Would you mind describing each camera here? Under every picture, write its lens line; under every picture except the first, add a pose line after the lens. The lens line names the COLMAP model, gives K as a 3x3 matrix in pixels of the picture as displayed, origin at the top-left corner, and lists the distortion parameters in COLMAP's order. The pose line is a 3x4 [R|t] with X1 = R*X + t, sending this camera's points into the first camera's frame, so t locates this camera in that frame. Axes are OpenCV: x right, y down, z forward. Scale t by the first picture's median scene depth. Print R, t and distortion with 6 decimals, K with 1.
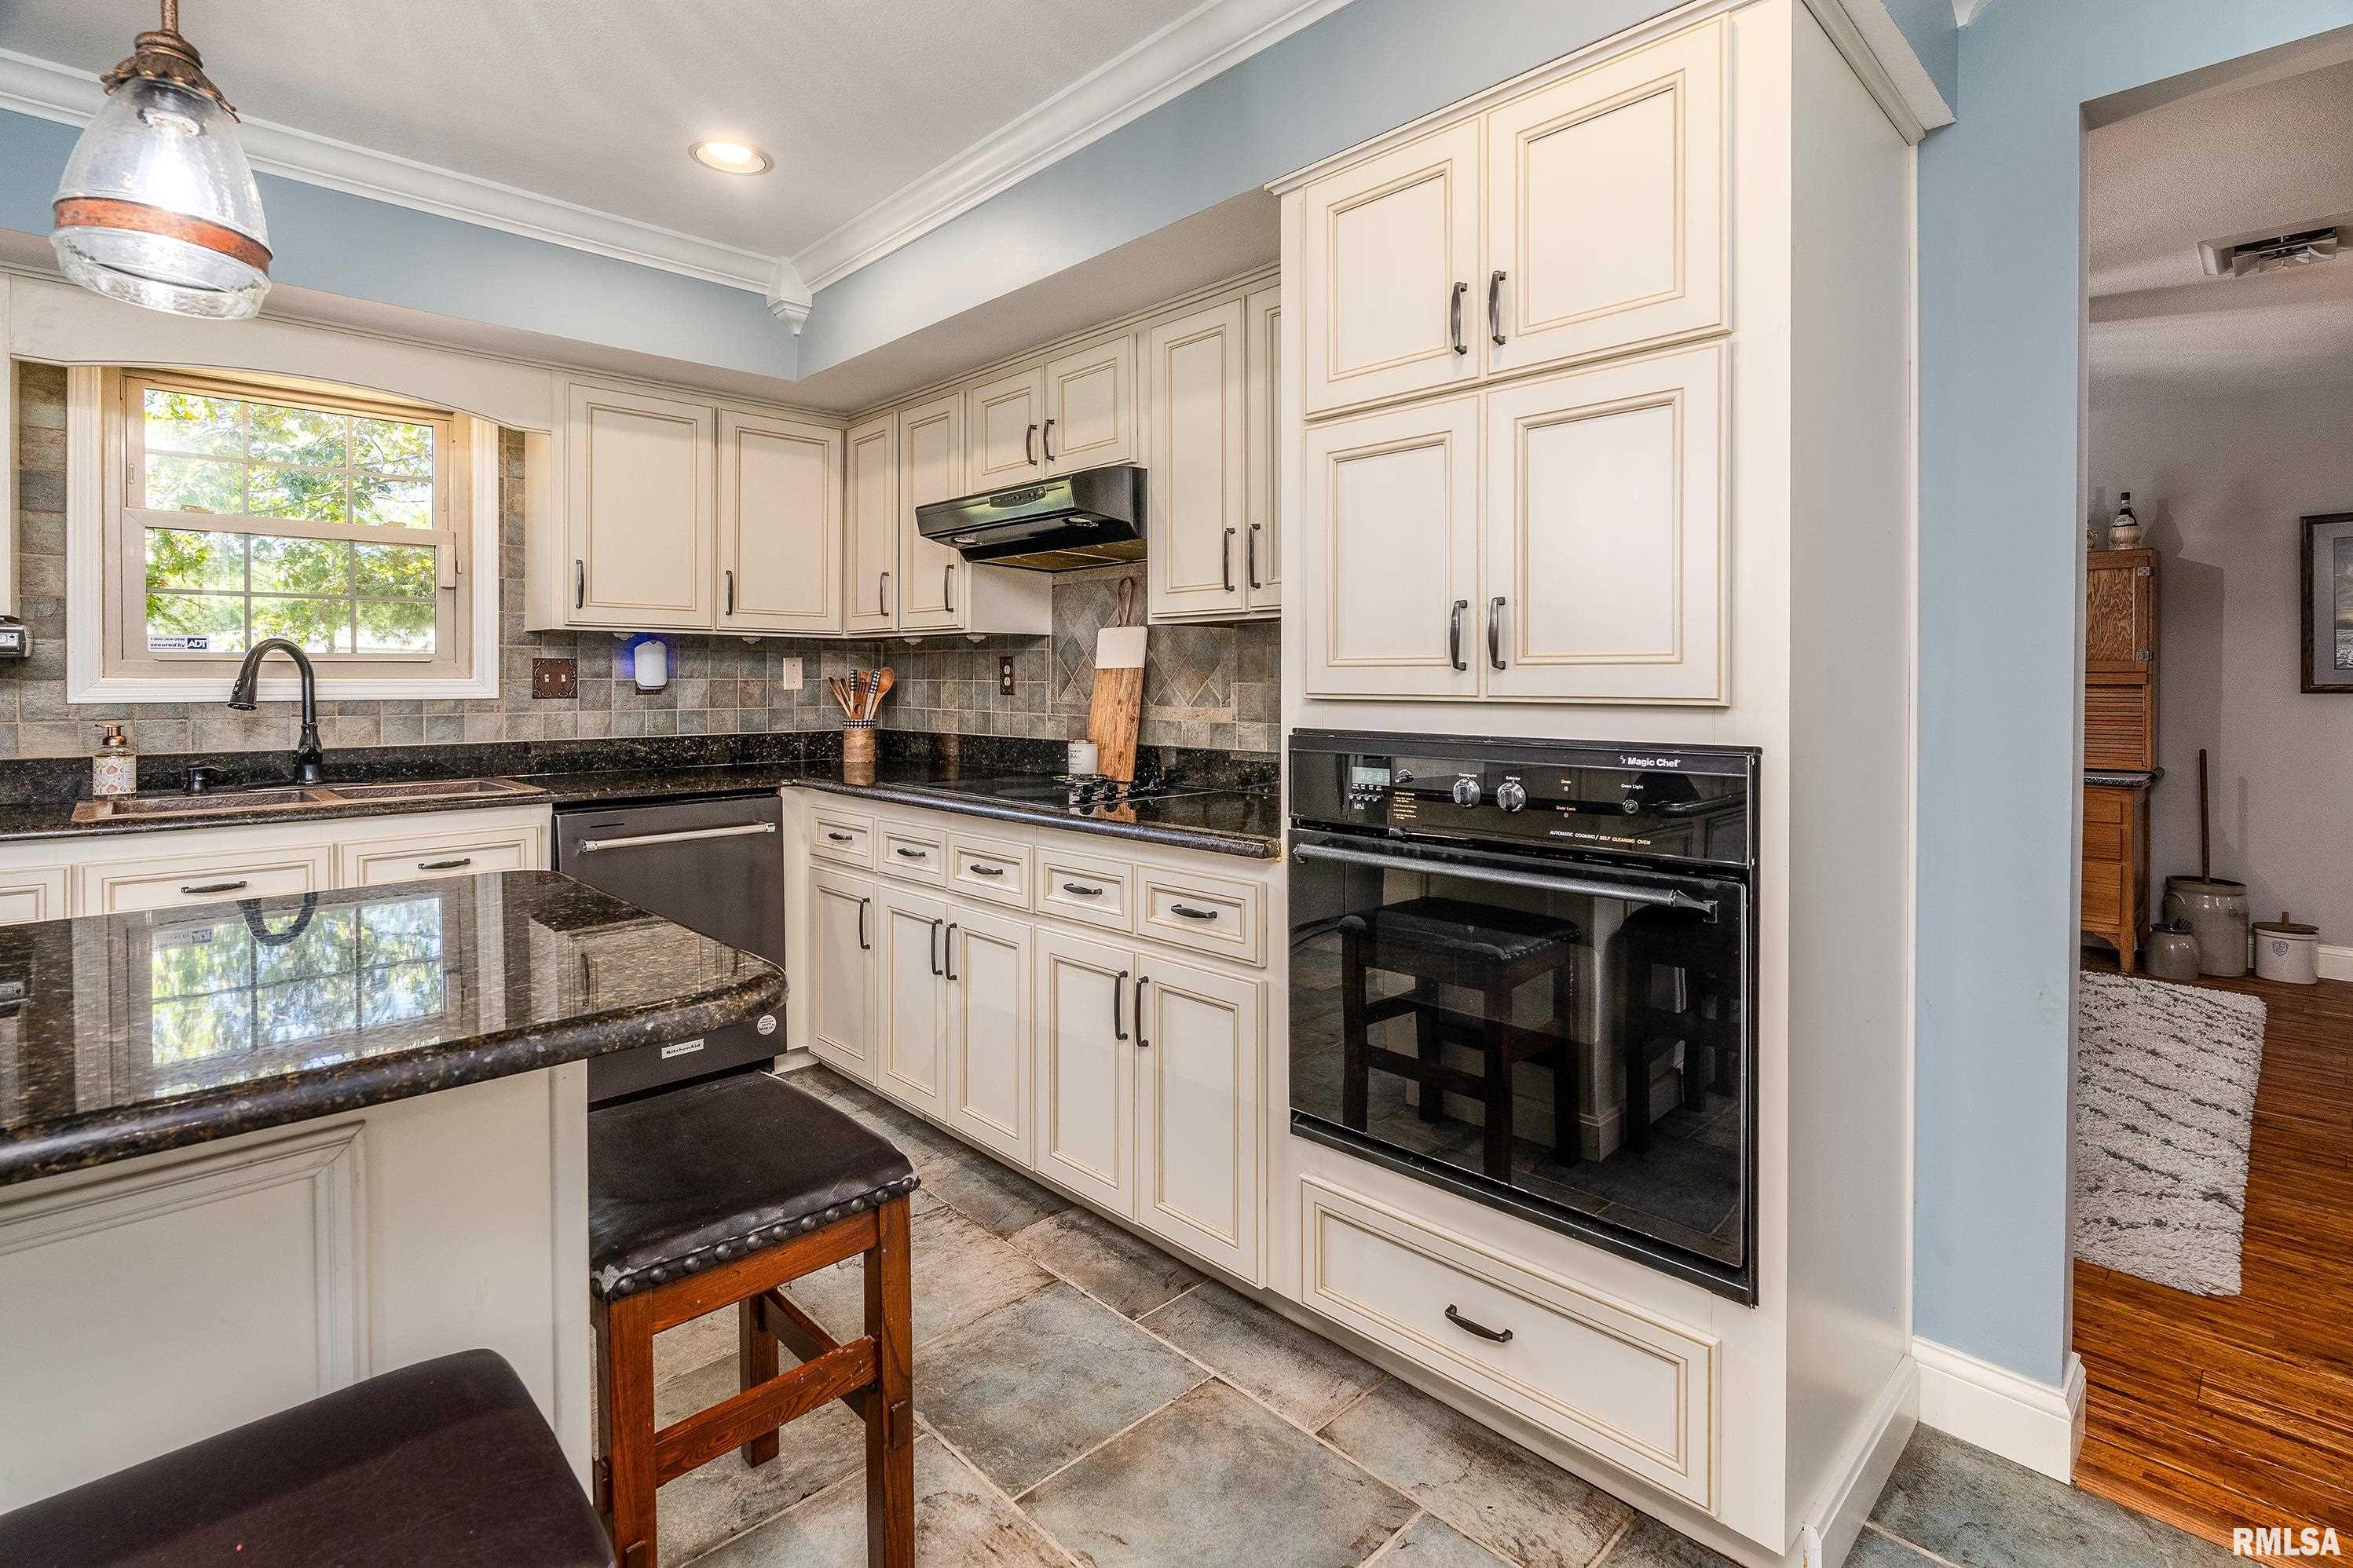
lens RADIAL K [[1102.3, 0, 1204.6], [0, 1102.3, 688.6], [0, 0, 1]] dist [0.004658, 0.000226]
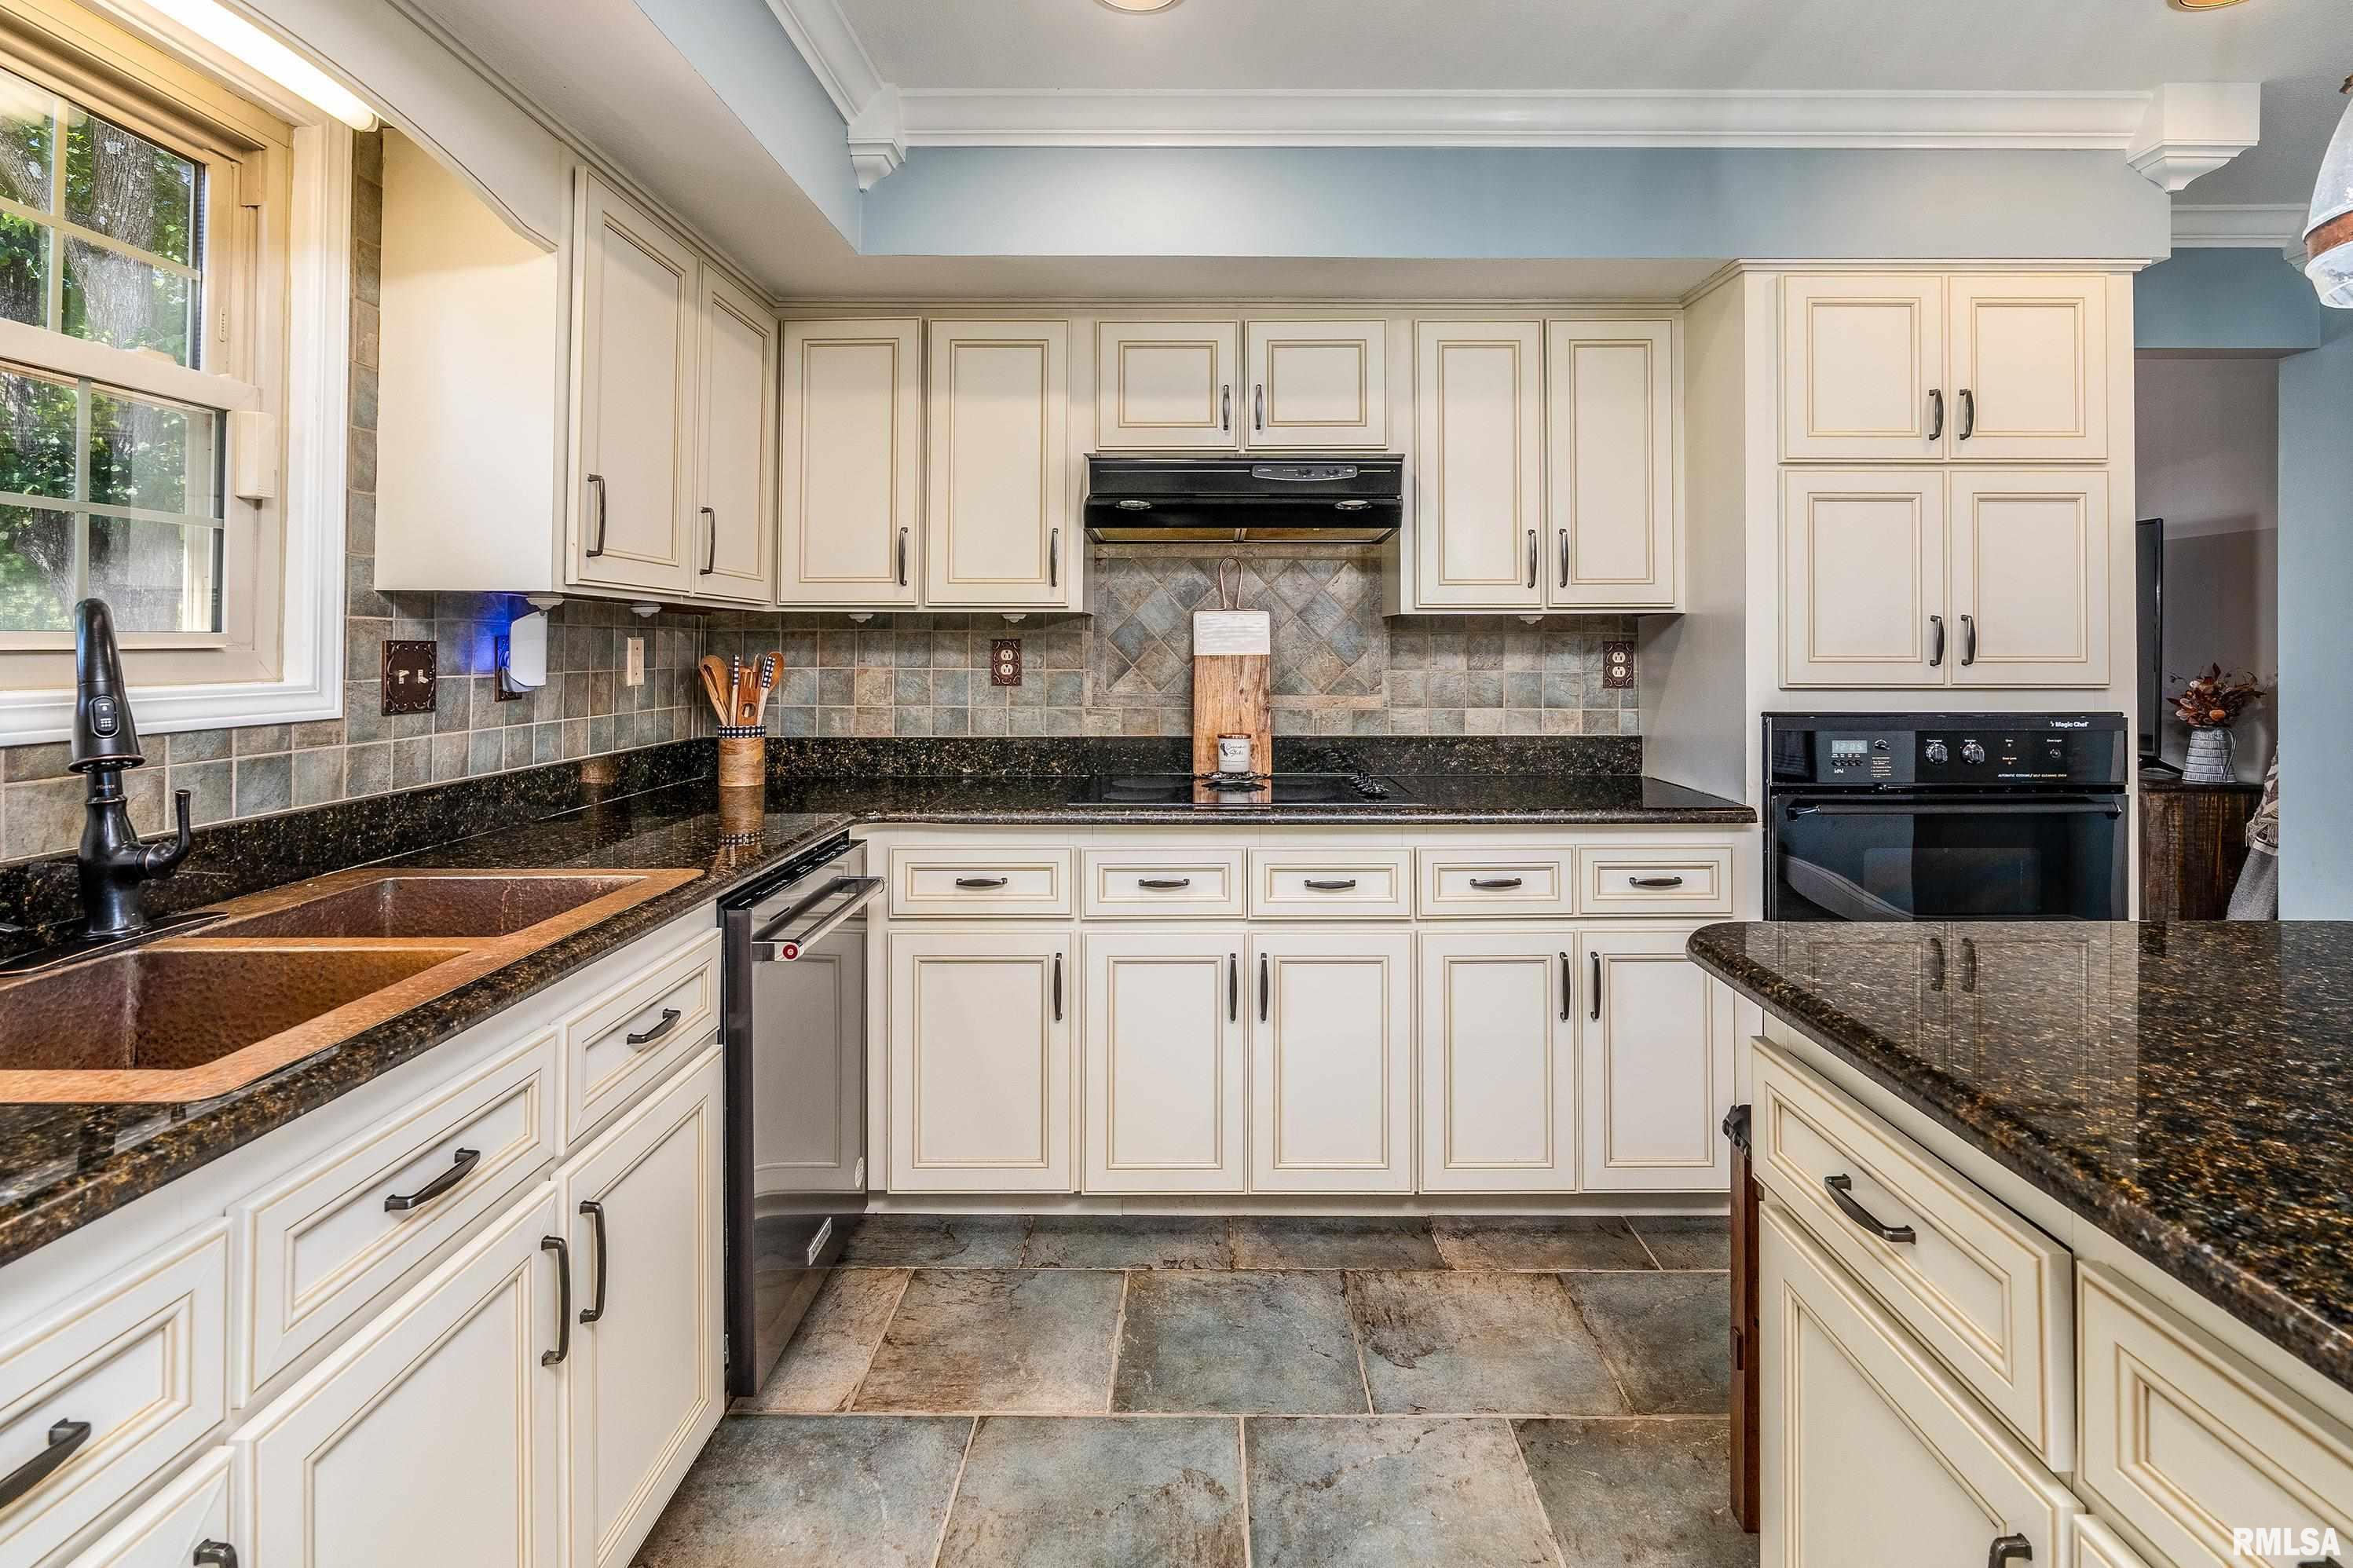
lens RADIAL K [[1102.3, 0, 1211.2], [0, 1102.3, 633.5], [0, 0, 1]] dist [0.004658, 0.000226]
pose [[0.702156, 0.009026, 0.711966, -0.815434], [0.006266, 0.999803, -0.018854, -0.020885], [-0.711996, 0.017700, 0.701961, 0.388707]]
